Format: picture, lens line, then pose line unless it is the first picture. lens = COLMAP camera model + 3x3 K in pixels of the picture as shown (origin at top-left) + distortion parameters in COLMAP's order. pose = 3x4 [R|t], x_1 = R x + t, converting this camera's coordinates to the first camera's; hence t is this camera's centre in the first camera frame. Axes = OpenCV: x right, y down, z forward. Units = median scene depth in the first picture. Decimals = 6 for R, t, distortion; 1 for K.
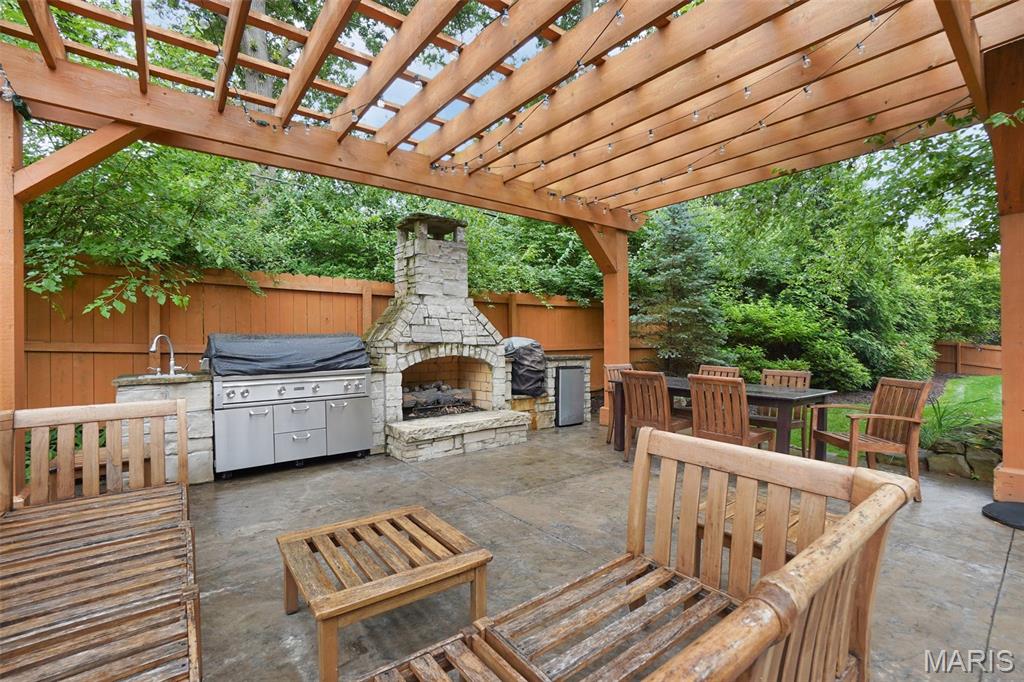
lens RADIAL K [[460.3, 0, 506.9], [0, 460.3, 340.4], [0, 0, 1]] dist [-0.057011, 0.020648]
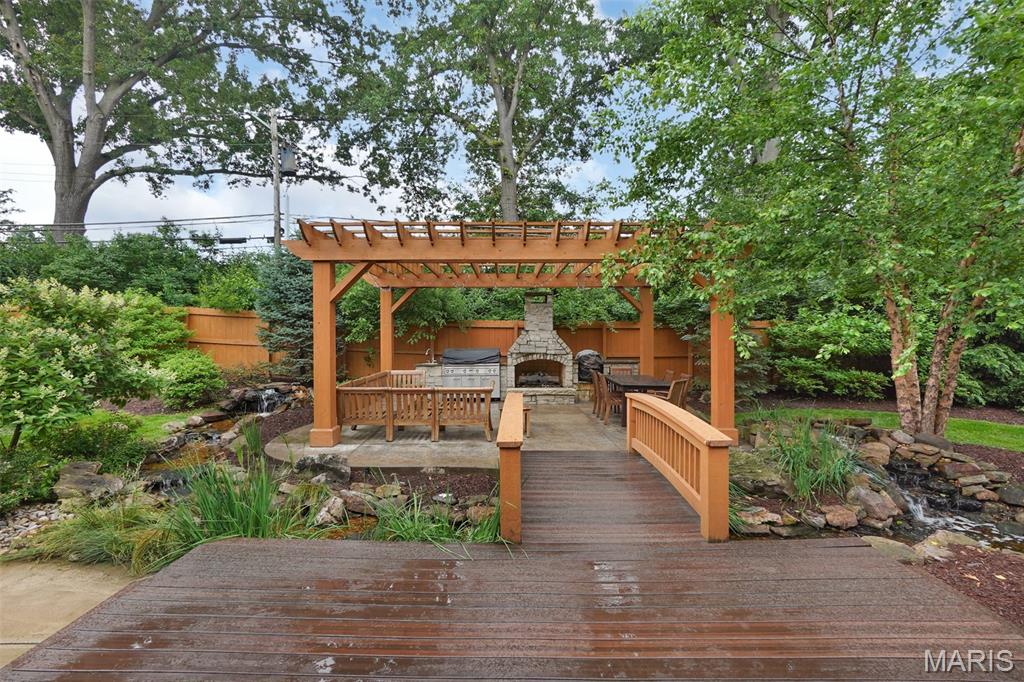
lens RADIAL K [[491.4, 0, 506.3], [0, 491.4, 337.4], [0, 0, 1]] dist [-0.056517, 0.024863]
pose [[0.798496, 0.009641, -0.601923, 1.063311], [-0.004204, 0.999937, 0.010440, -0.085446], [0.601985, -0.005806, 0.798486, -0.849119]]
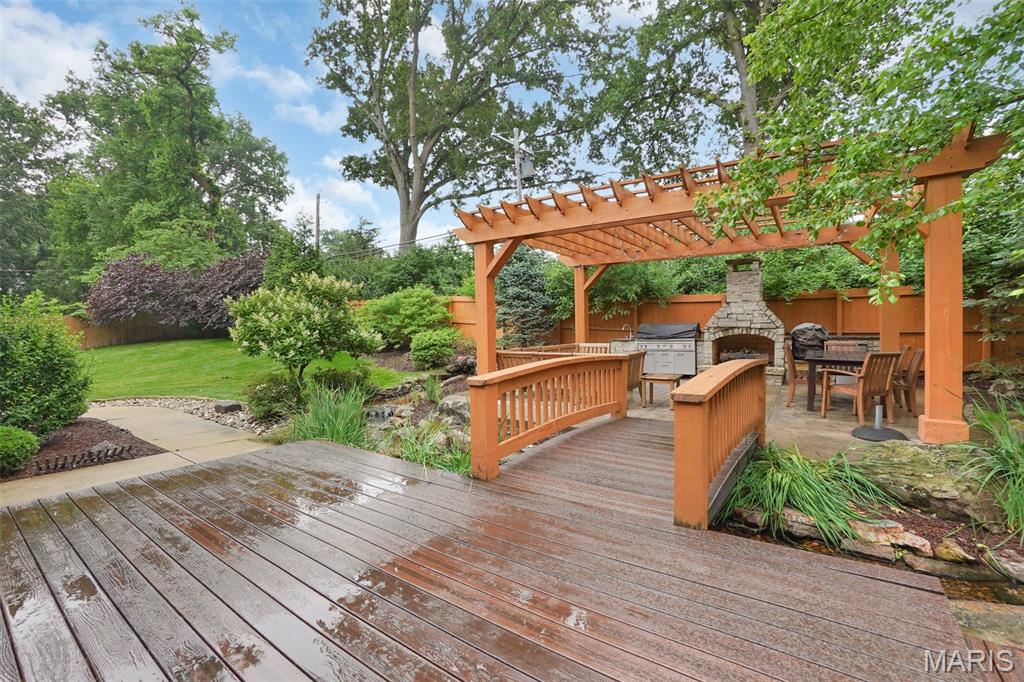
lens RADIAL K [[460.3, 0, 506.9], [0, 460.3, 340.4], [0, 0, 1]] dist [-0.057011, 0.020648]
pose [[0.302100, 0.026859, -0.952898, 1.298792], [0.010552, 0.999448, 0.031516, -0.008427], [0.953218, -0.019576, 0.301650, -0.452106]]
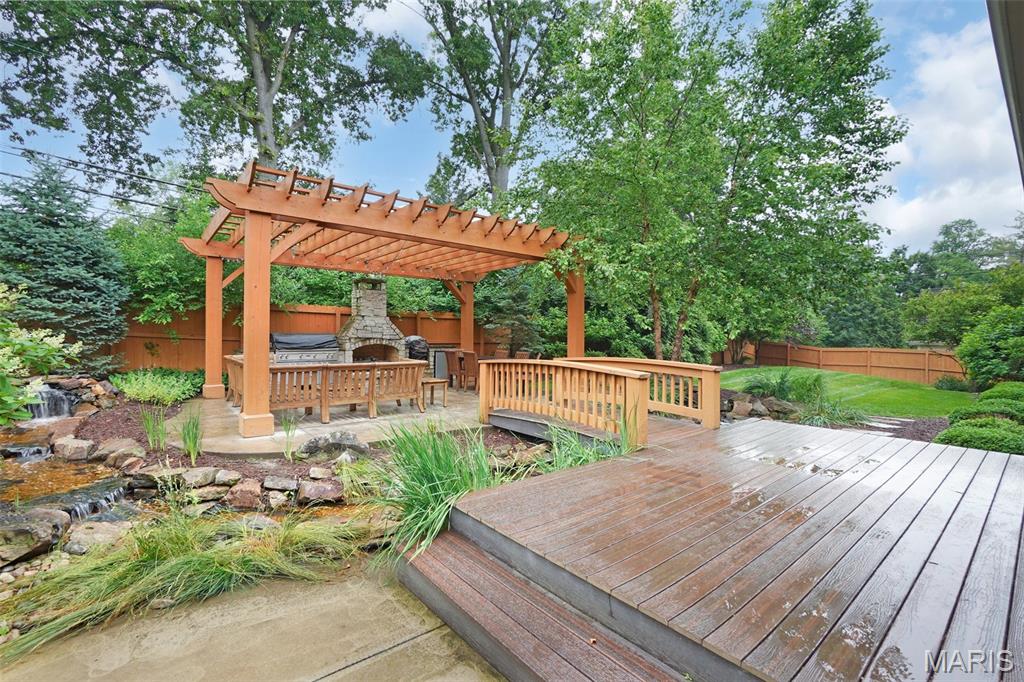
lens RADIAL K [[460.3, 0, 506.9], [0, 460.3, 340.4], [0, 0, 1]] dist [-0.057011, 0.020648]
pose [[0.998987, 0.012333, 0.043266, 0.382715], [-0.012496, 0.999916, 0.003509, 0.001419], [-0.043219, -0.004046, 0.999057, -1.136547]]
